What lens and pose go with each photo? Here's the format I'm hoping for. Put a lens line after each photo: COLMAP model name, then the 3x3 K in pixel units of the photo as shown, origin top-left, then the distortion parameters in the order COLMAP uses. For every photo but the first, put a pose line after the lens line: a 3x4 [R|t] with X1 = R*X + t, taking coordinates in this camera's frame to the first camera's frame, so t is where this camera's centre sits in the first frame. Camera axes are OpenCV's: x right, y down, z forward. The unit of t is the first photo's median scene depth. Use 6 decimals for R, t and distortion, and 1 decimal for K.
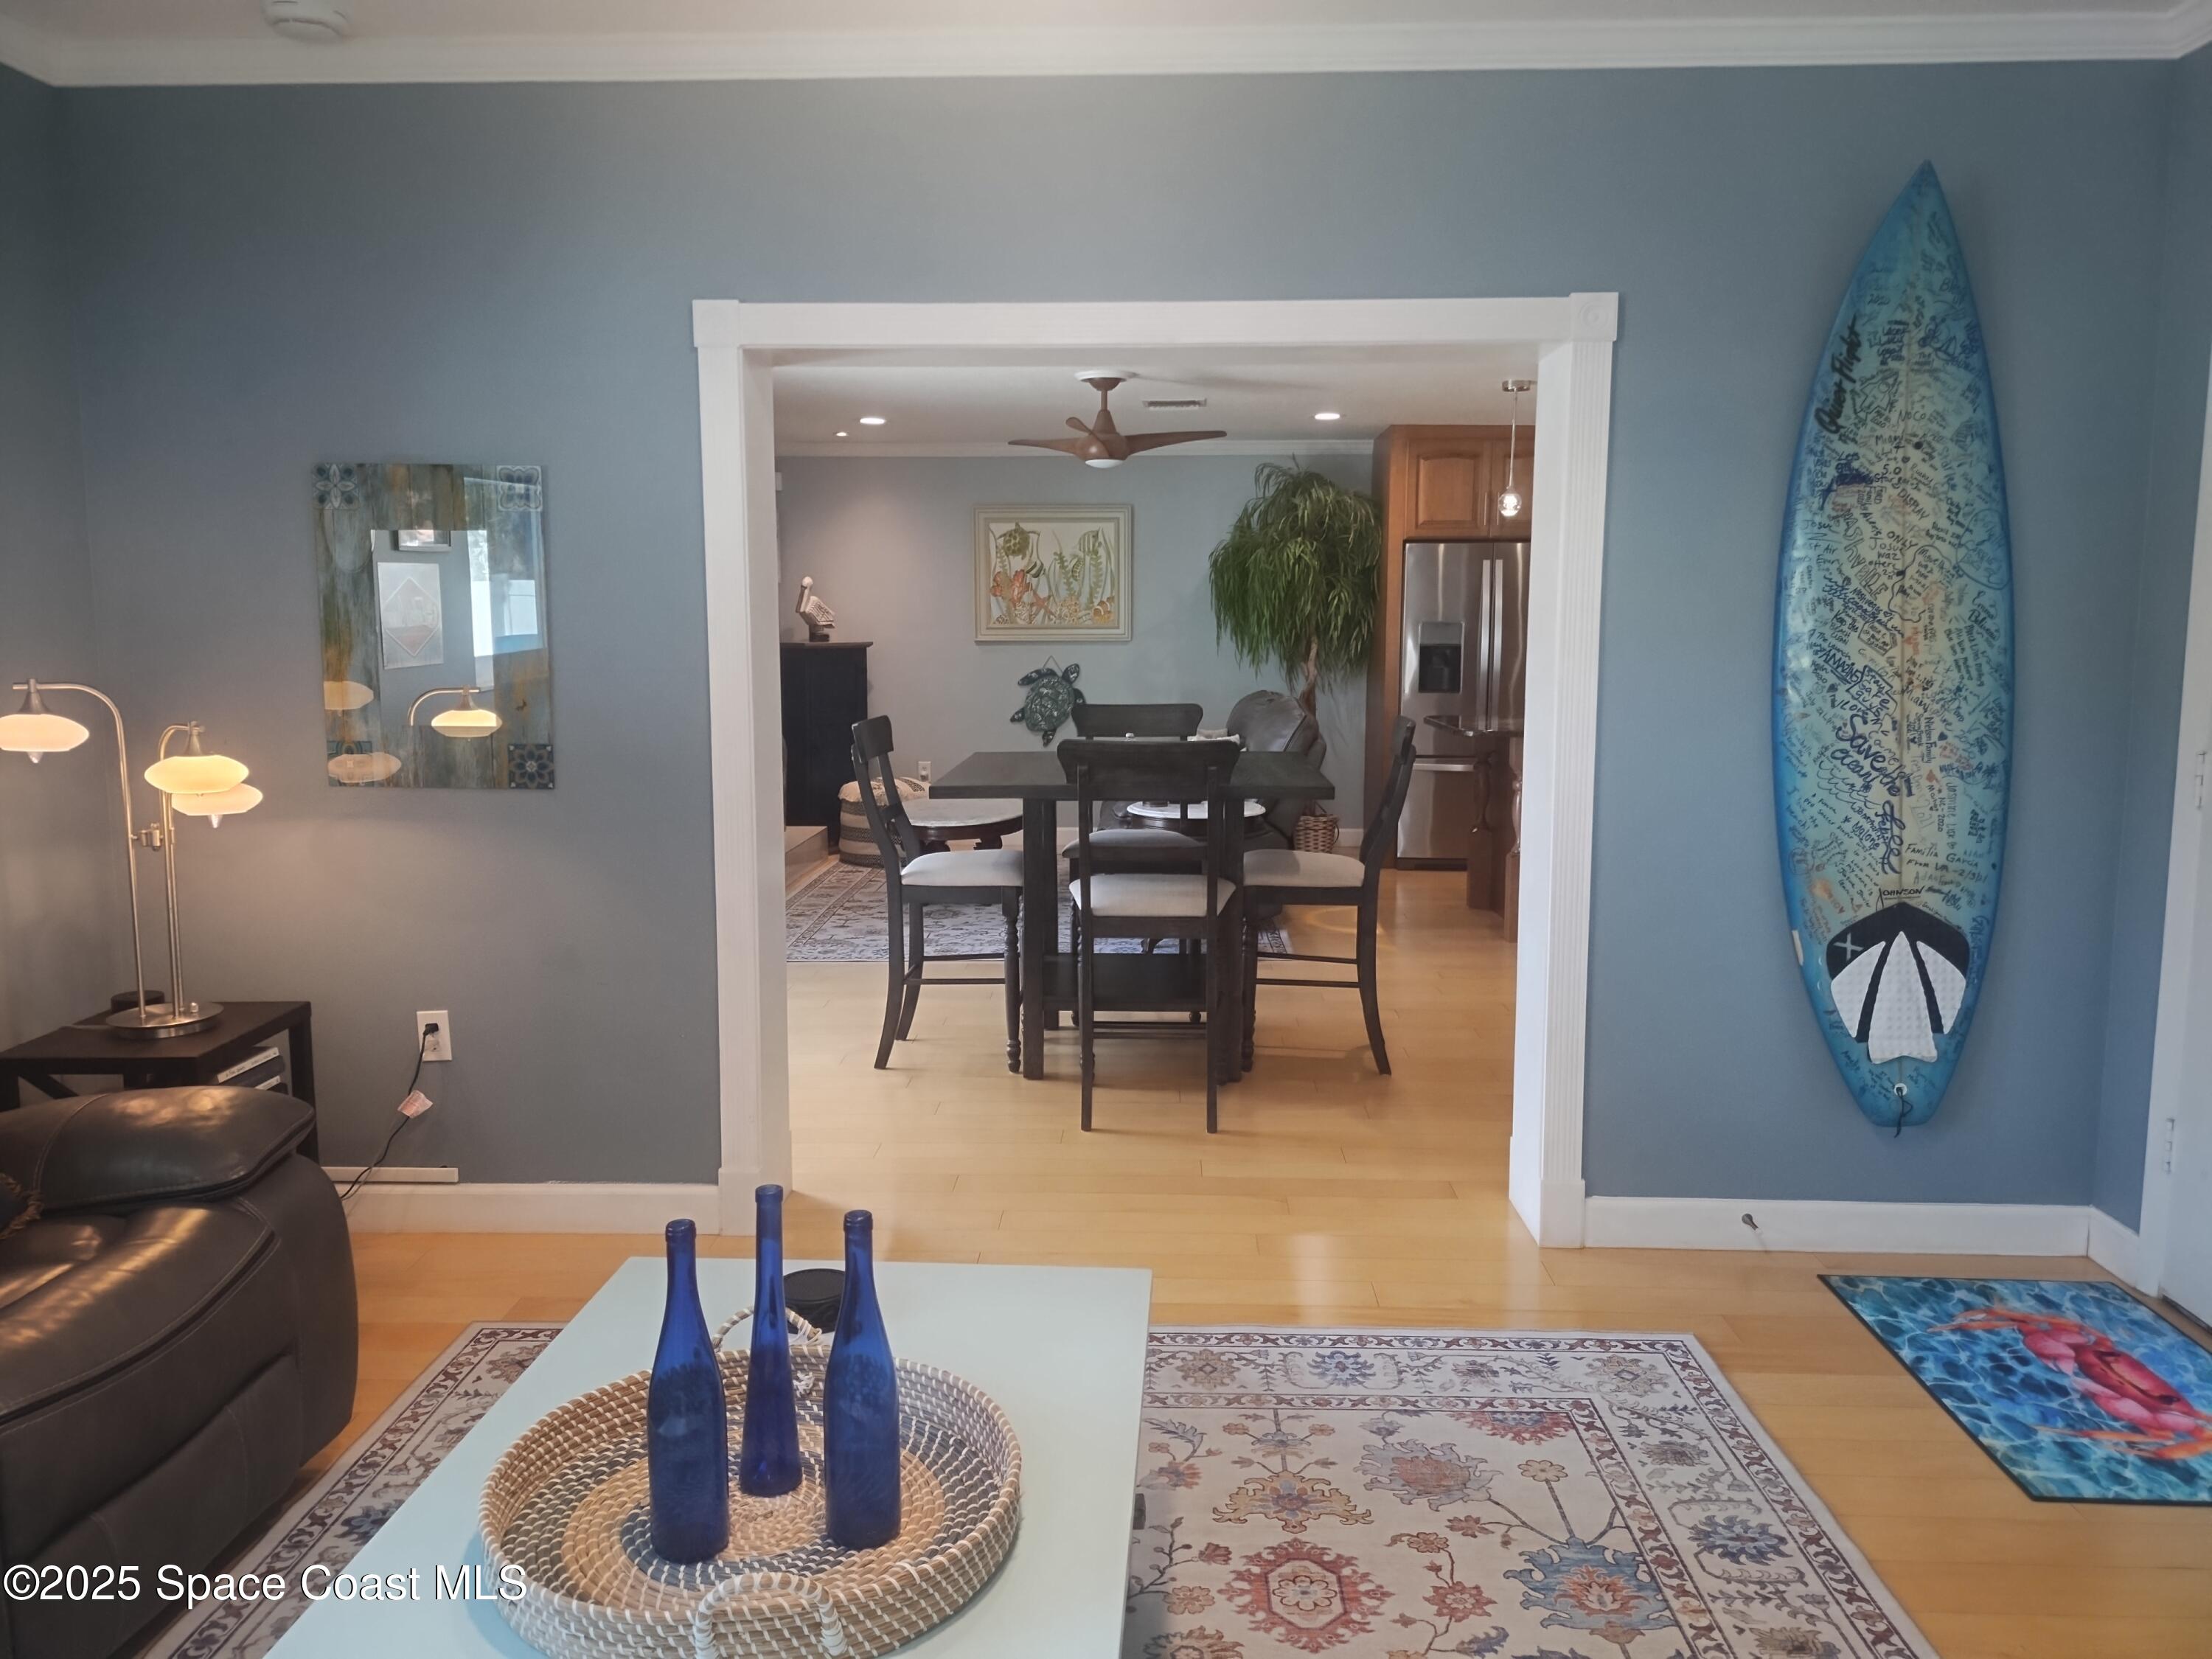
lens RADIAL K [[1635.9, 0, 1101.7], [0, 1635.9, 827.1], [0, 0, 1]] dist [0.057681, -0.001333]
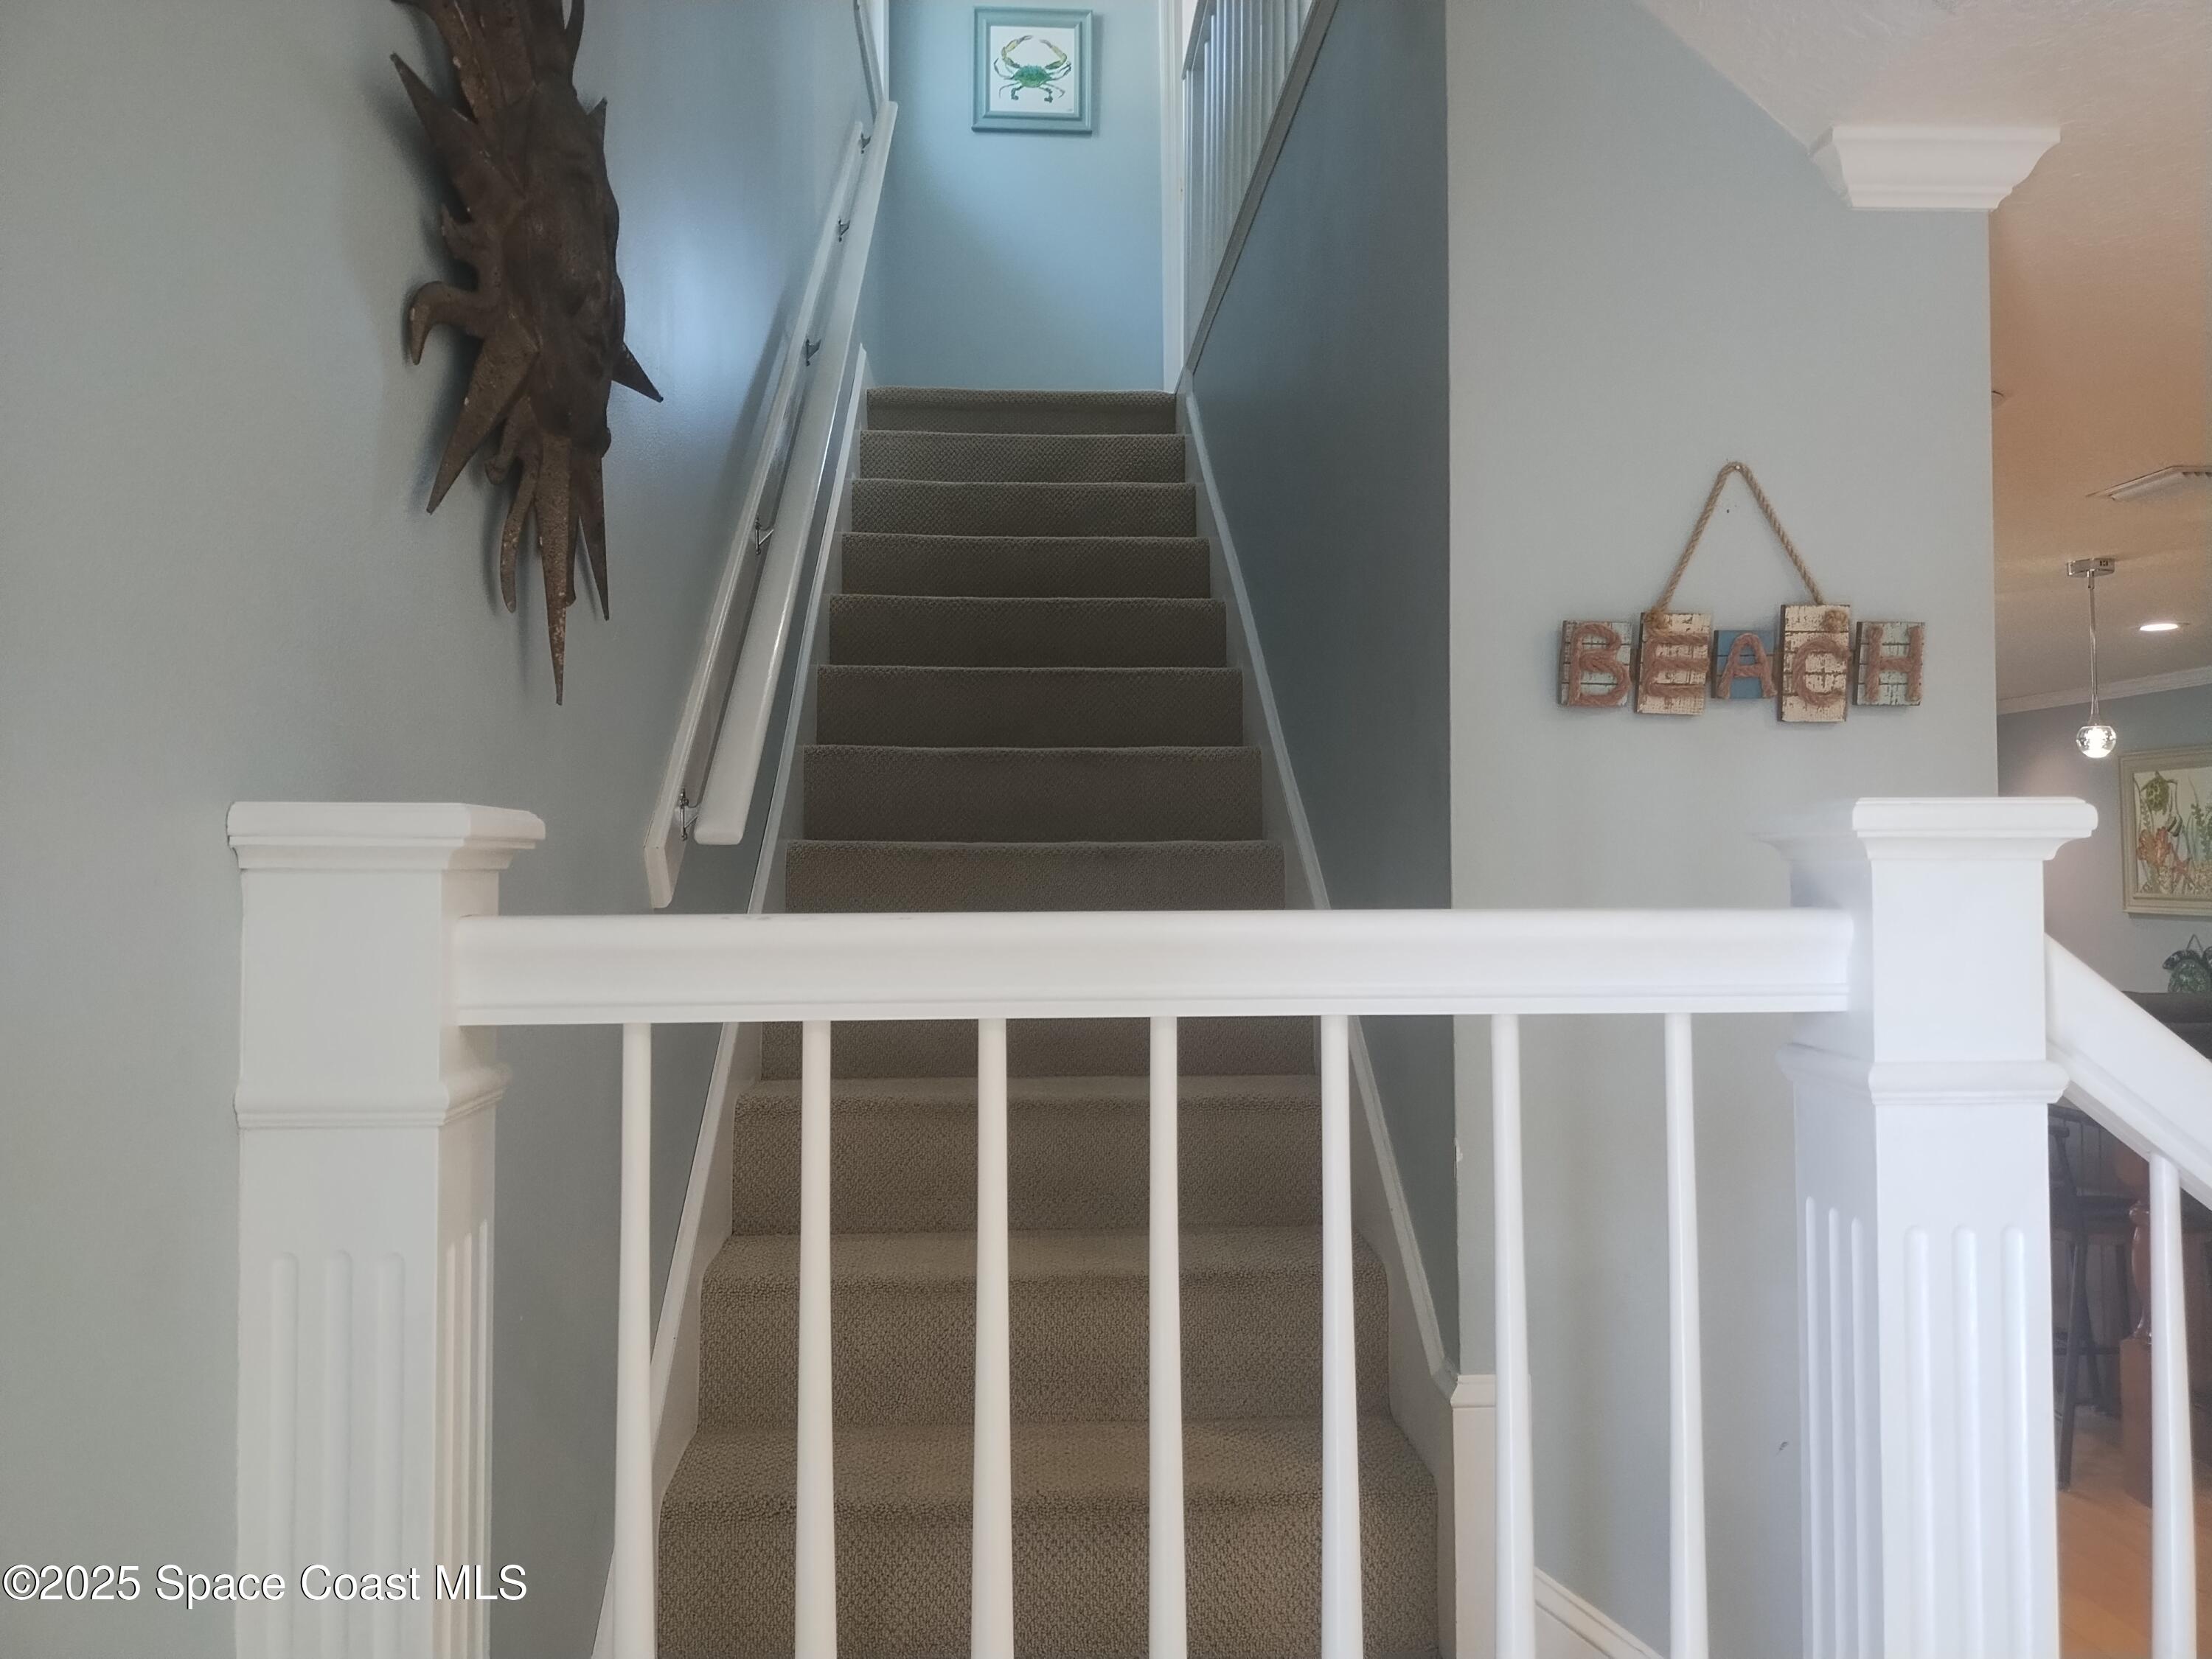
lens RADIAL K [[1635.9, 0, 1105.6], [0, 1635.9, 830.7], [0, 0, 1]] dist [0.057681, -0.001333]
pose [[0.105621, -0.014419, -0.994302, 0.720236], [-0.124153, 0.991880, -0.027572, -0.067183], [0.986626, 0.126358, 0.102973, 0.396504]]
